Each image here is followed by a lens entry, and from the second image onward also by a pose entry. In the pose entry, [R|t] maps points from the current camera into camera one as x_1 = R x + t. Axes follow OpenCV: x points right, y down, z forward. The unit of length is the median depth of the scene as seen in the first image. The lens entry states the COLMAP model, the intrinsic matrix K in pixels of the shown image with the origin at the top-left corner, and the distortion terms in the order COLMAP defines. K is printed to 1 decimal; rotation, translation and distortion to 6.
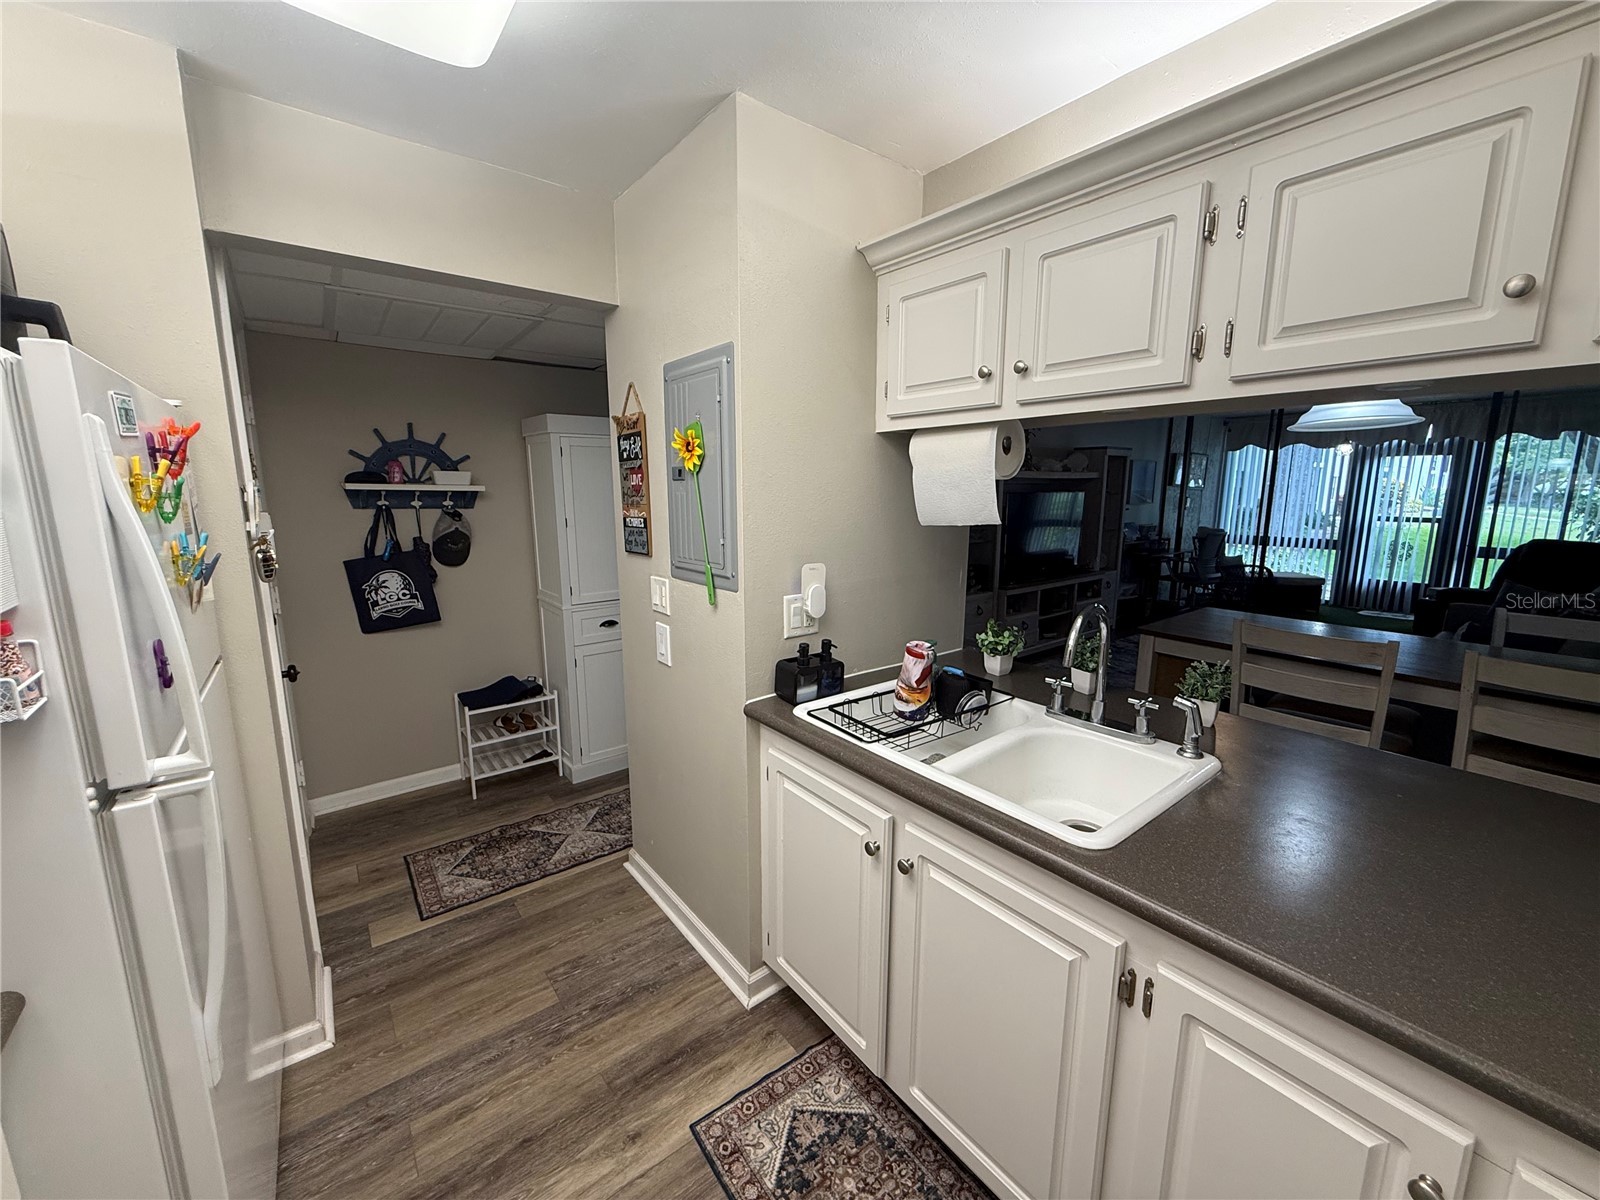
lens RADIAL K [[639.2, 0, 798.3], [0, 639.2, 597.2], [0, 0, 1]] dist [-0.001336, 0.000626]
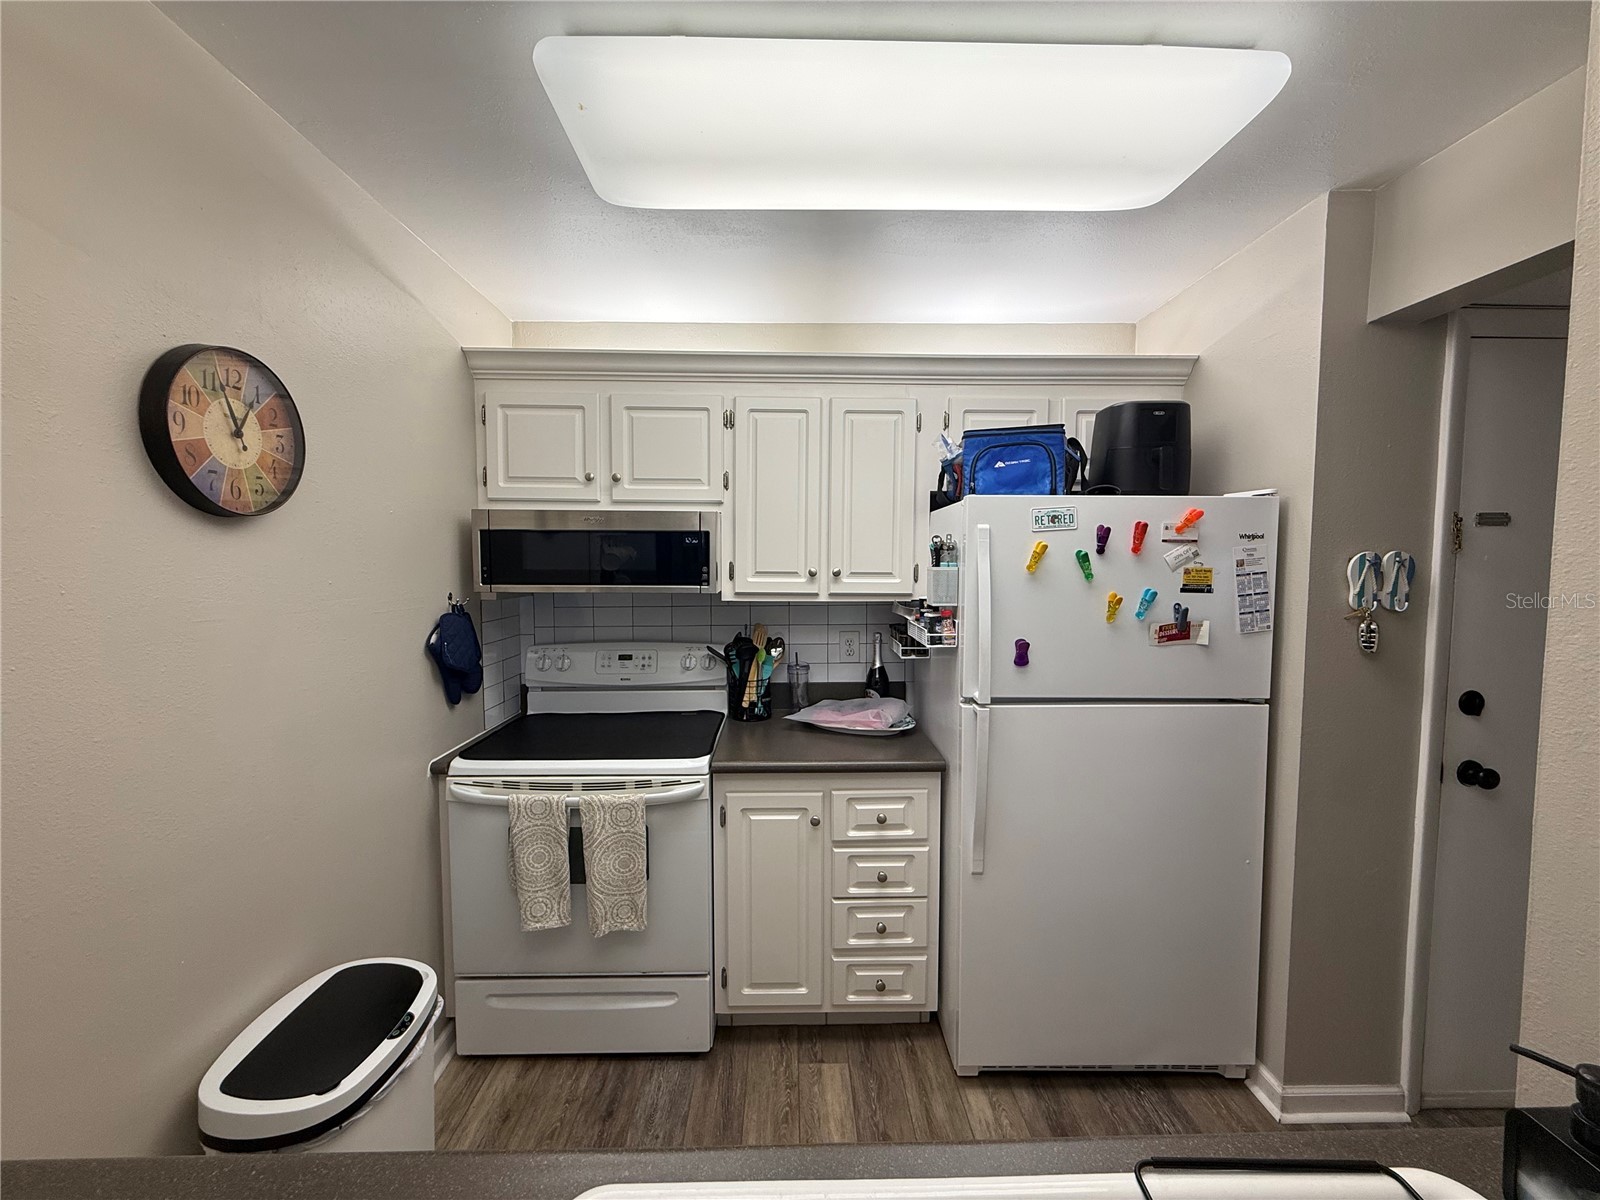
lens RADIAL K [[639.2, 0, 798.3], [0, 639.2, 597.2], [0, 0, 1]] dist [-0.001336, 0.000626]
pose [[-0.602157, 0.047565, -0.796959, 0.315521], [-0.137697, 0.977078, 0.162354, -0.096606], [0.786413, 0.207501, -0.581805, 0.568434]]
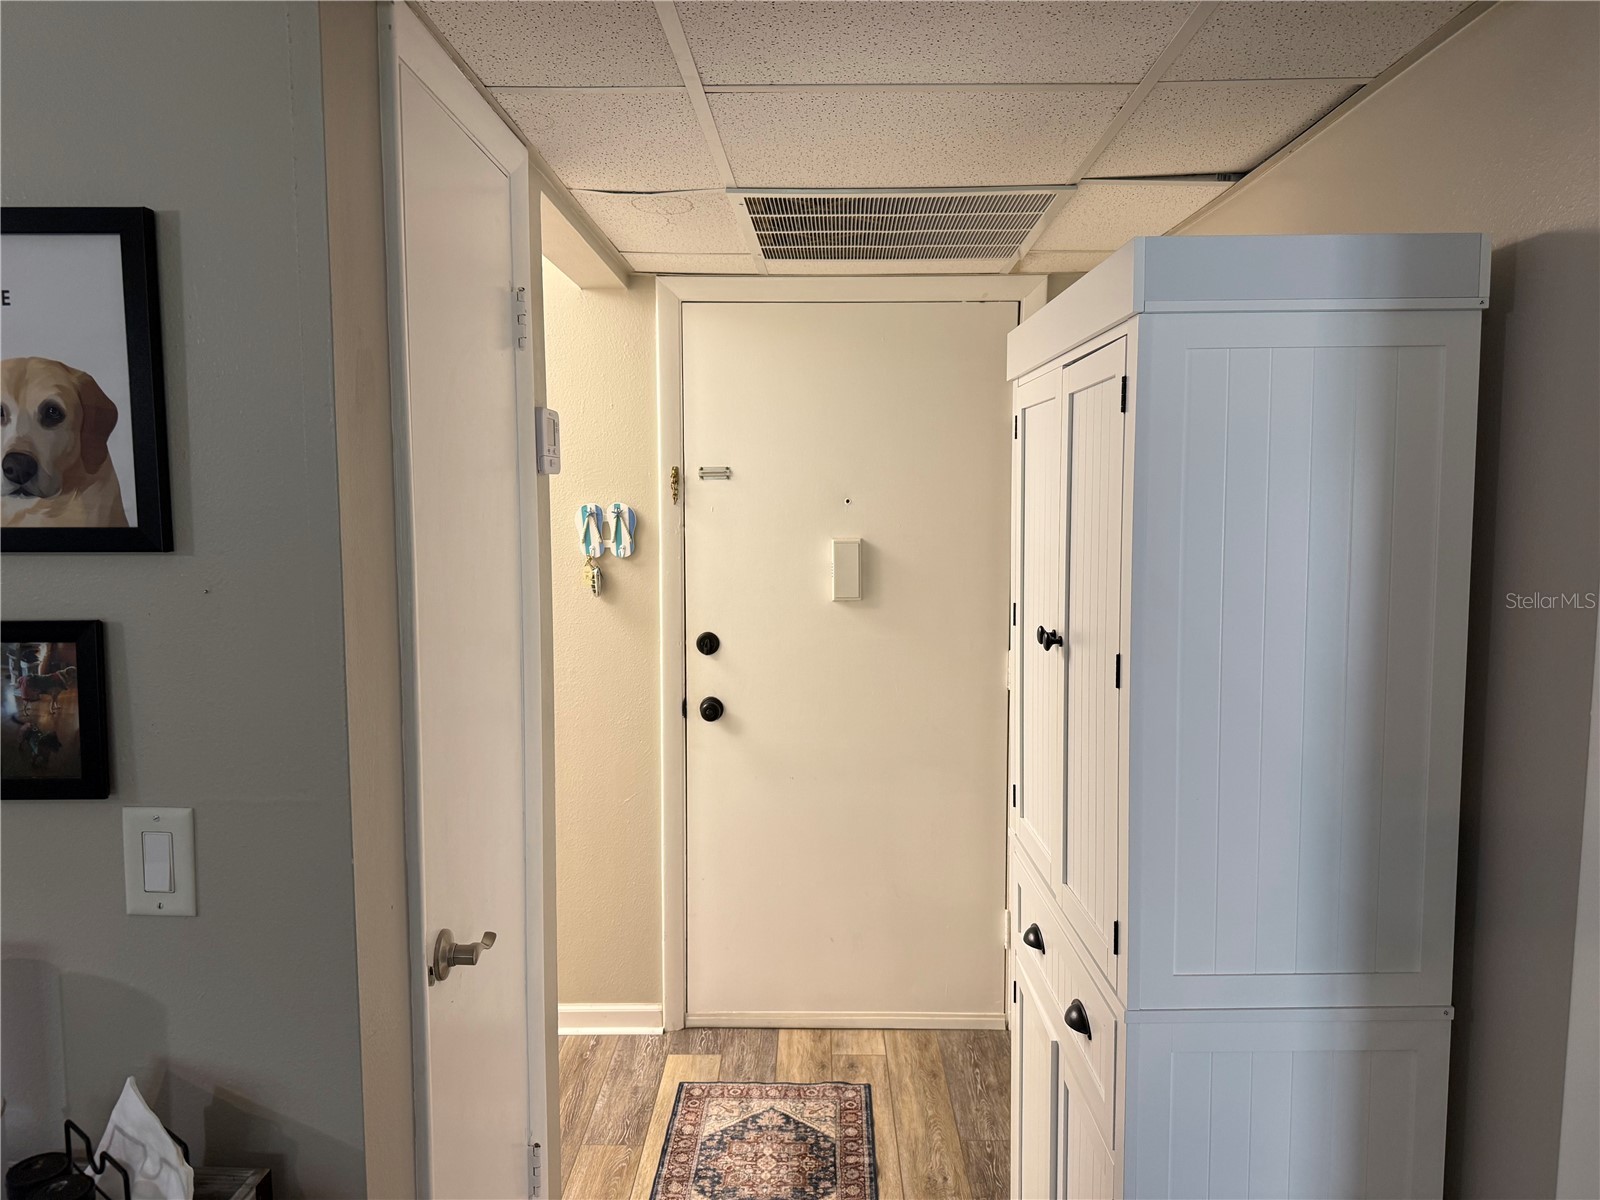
lens RADIAL K [[1134.7, 0, 799.7], [0, 1134.7, 591.7], [0, 0, 1]] dist [0.049317, -0.001893]
pose [[-0.626873, 0.070930, -0.775886, 0.287184], [-0.131203, 0.972015, 0.194865, -0.295095], [0.767995, 0.223955, -0.600024, 1.582805]]
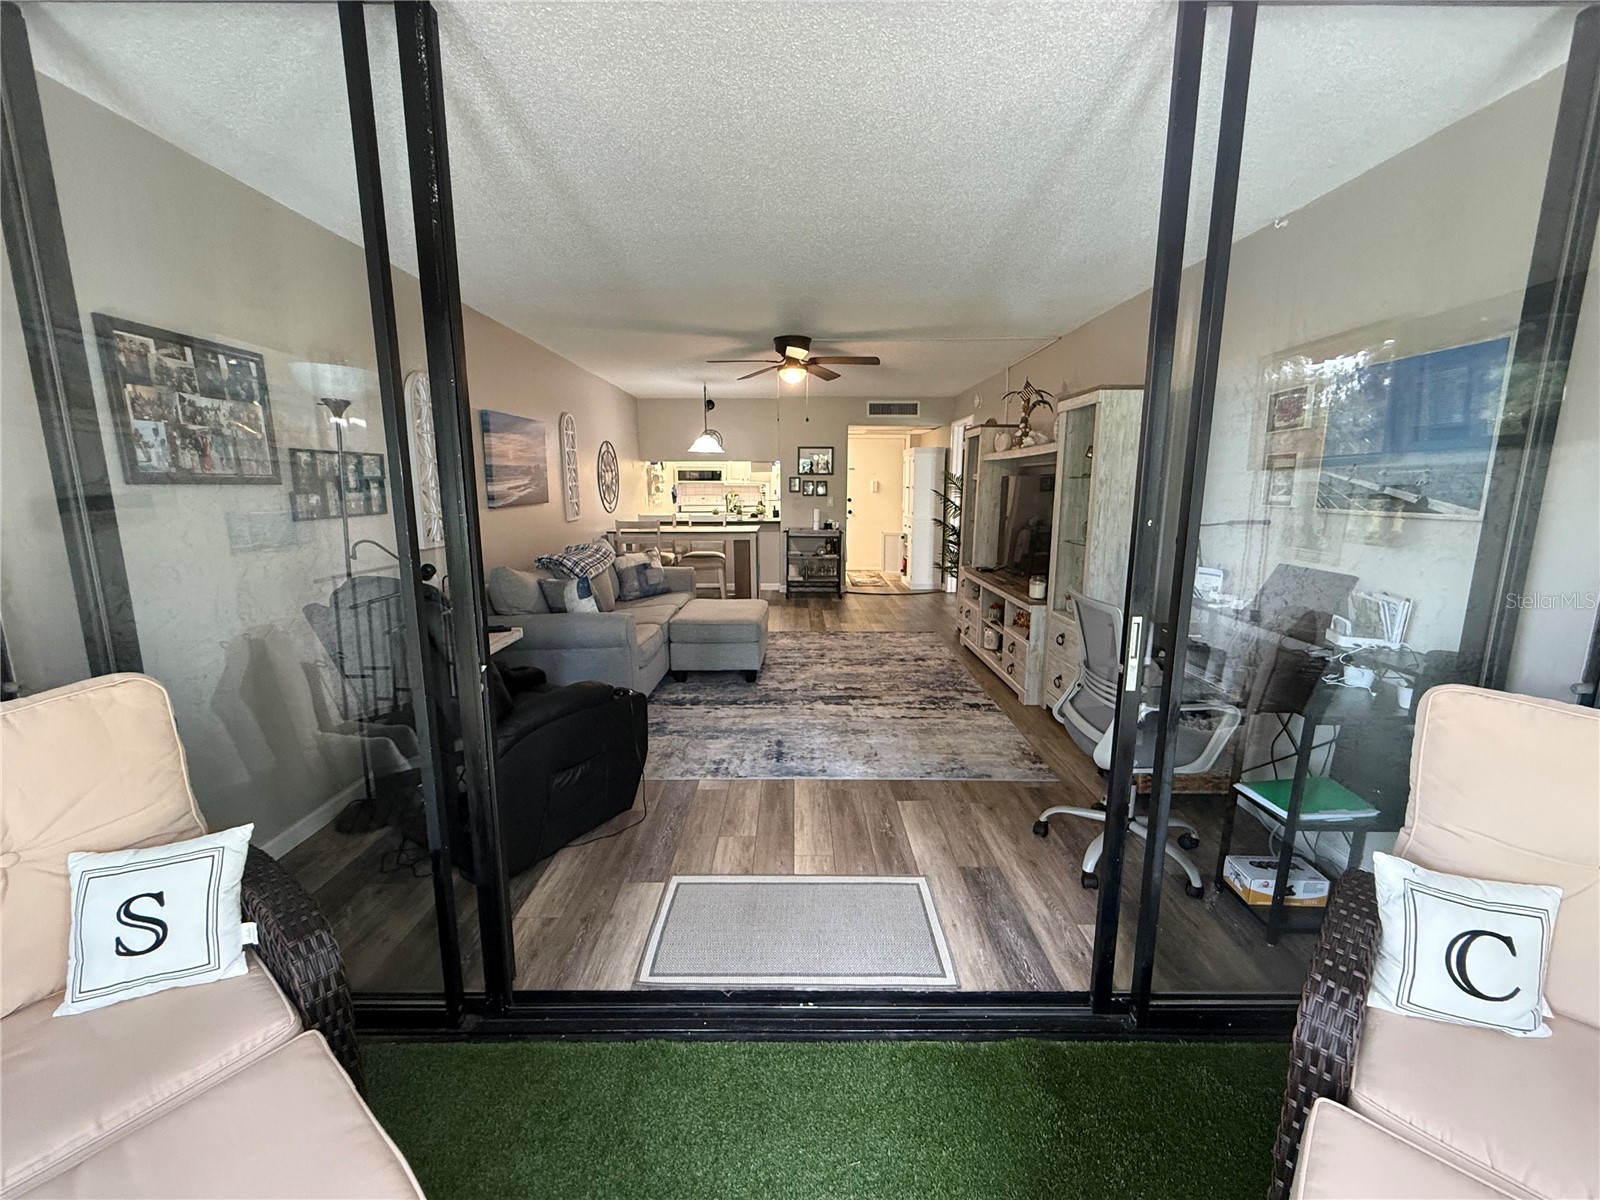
lens RADIAL K [[639.2, 0, 798.3], [0, 639.2, 597.2], [0, 0, 1]] dist [-0.001336, 0.000626]
pose [[-0.613137, 0.141076, -0.777278, 2.747120], [-0.134434, 0.950940, 0.278641, -0.467973], [0.778454, 0.275337, -0.564091, 2.919489]]
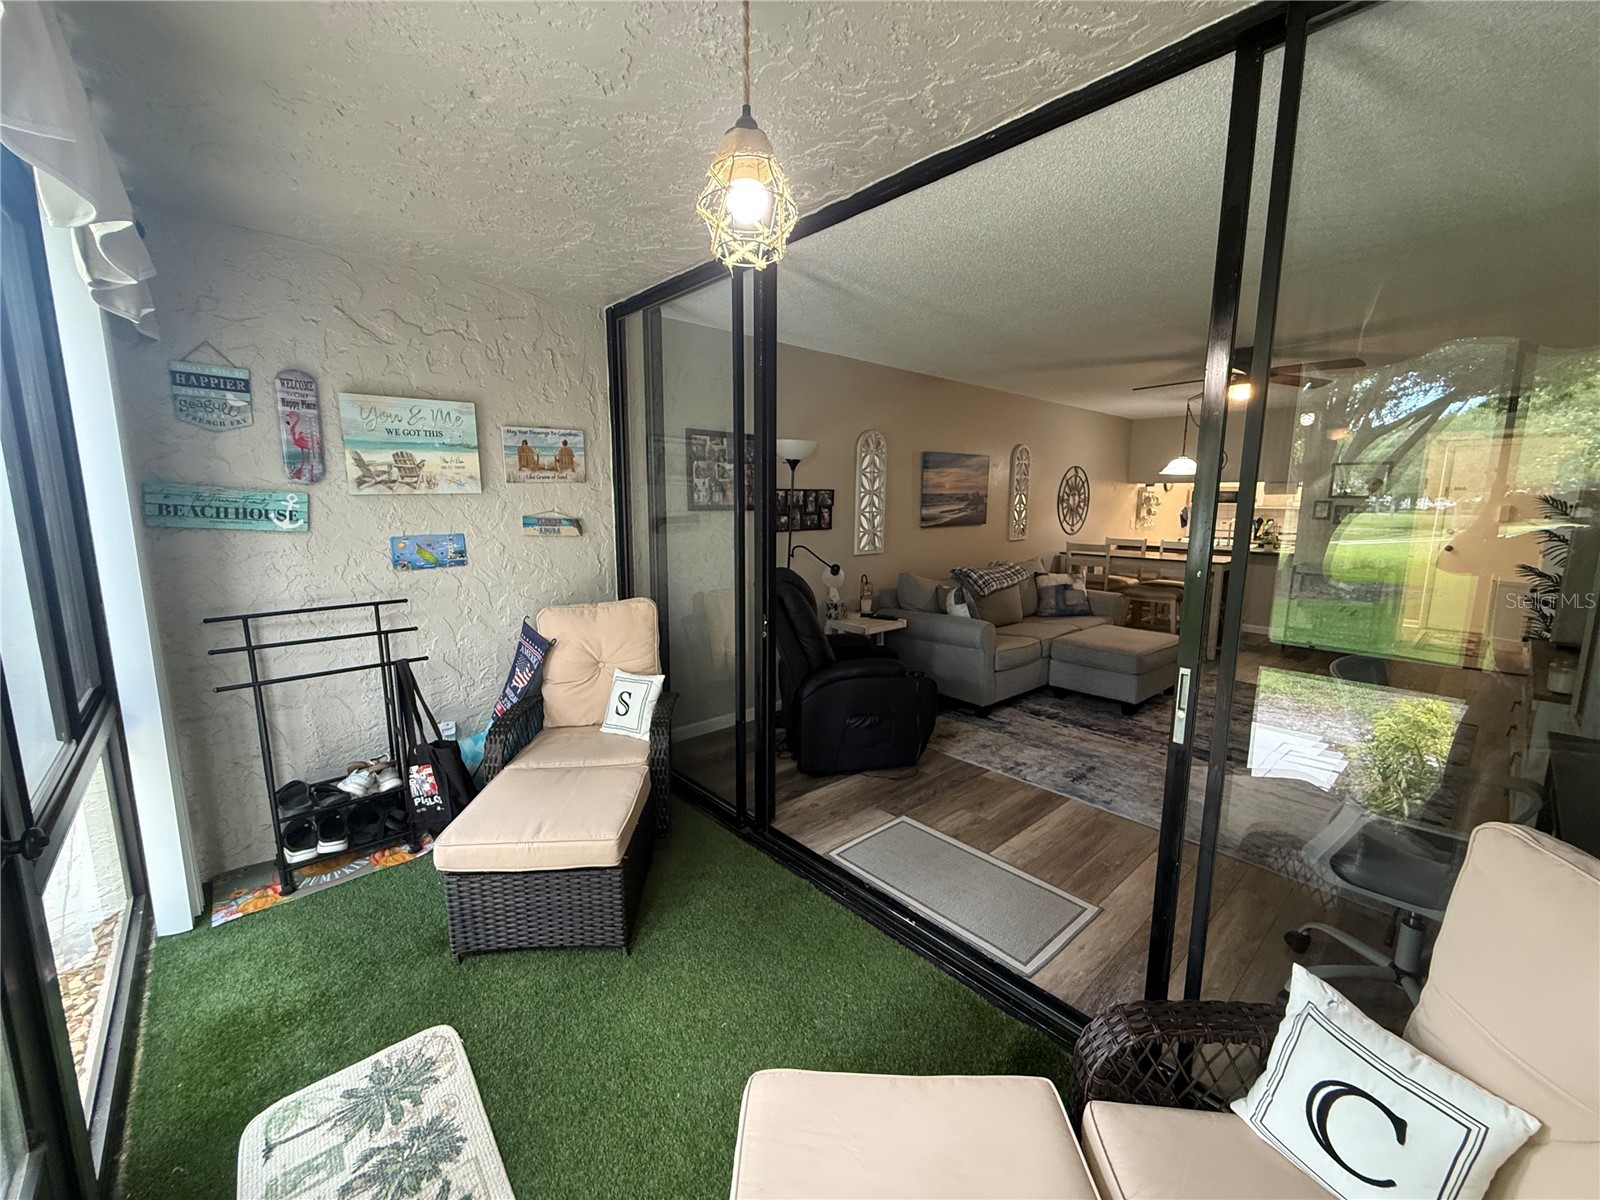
lens RADIAL K [[639.2, 0, 798.3], [0, 639.2, 597.2], [0, 0, 1]] dist [-0.001336, 0.000626]
pose [[-0.997565, 0.007788, -0.069304, 2.480854], [-0.014866, 0.947159, 0.320421, -0.571636], [0.068137, 0.320671, -0.944737, 3.349102]]
